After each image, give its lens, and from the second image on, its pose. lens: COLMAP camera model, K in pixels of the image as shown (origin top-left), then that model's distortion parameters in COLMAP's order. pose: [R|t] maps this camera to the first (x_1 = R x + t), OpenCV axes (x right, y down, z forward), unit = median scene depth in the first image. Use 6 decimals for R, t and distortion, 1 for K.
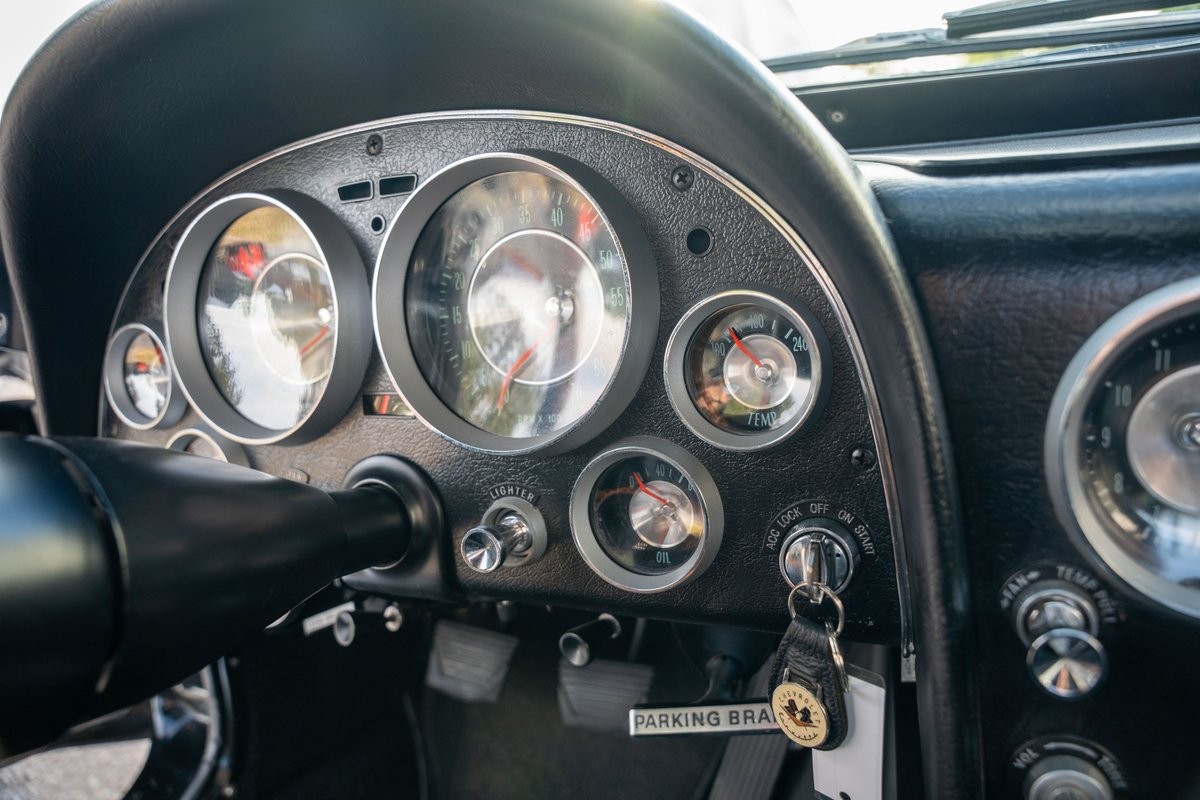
lens RADIAL K [[833.5, 0, 591.1], [0, 833.5, 410.9], [0, 0, 1]] dist [-0.166448, 0.110579]
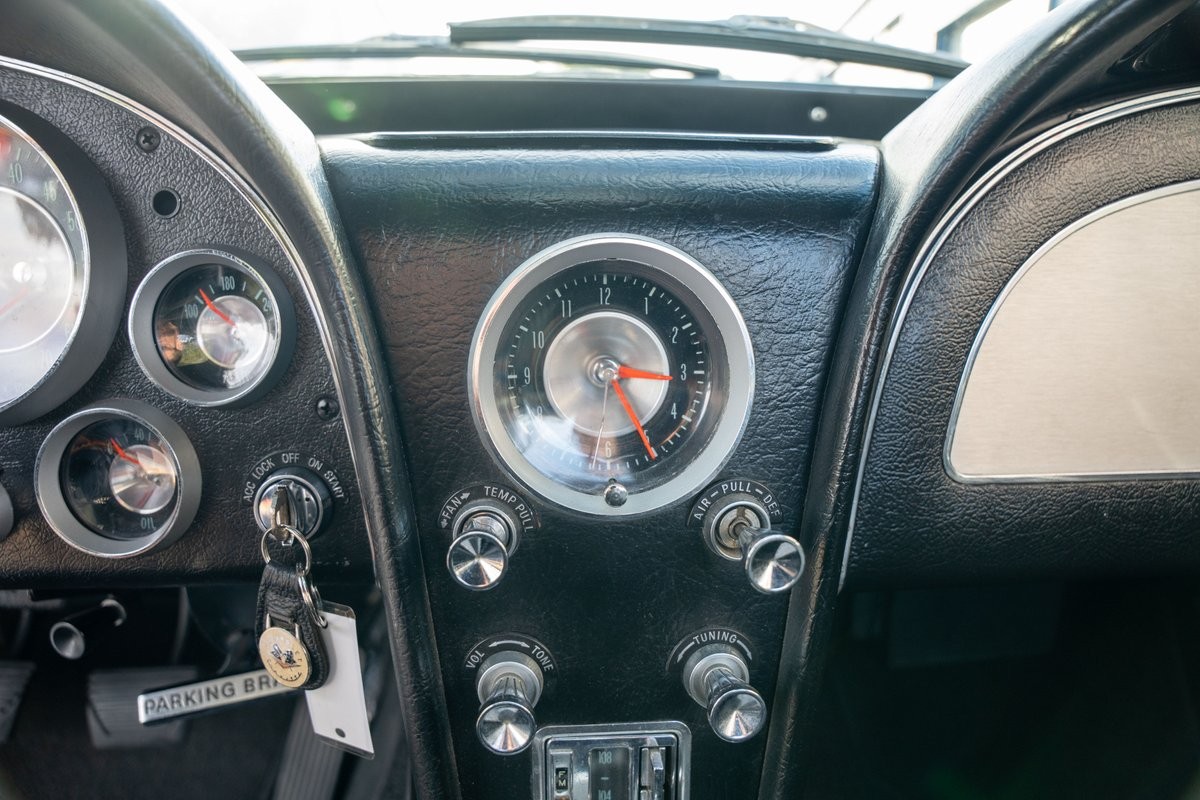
lens RADIAL K [[833.5, 0, 603.7], [0, 833.5, 401.5], [0, 0, 1]] dist [-0.166448, 0.110579]
pose [[0.880165, -0.030457, 0.473690, 0.140383], [0.041827, 0.999034, -0.013484, 0.078097], [-0.472821, 0.031682, 0.880589, -0.114107]]
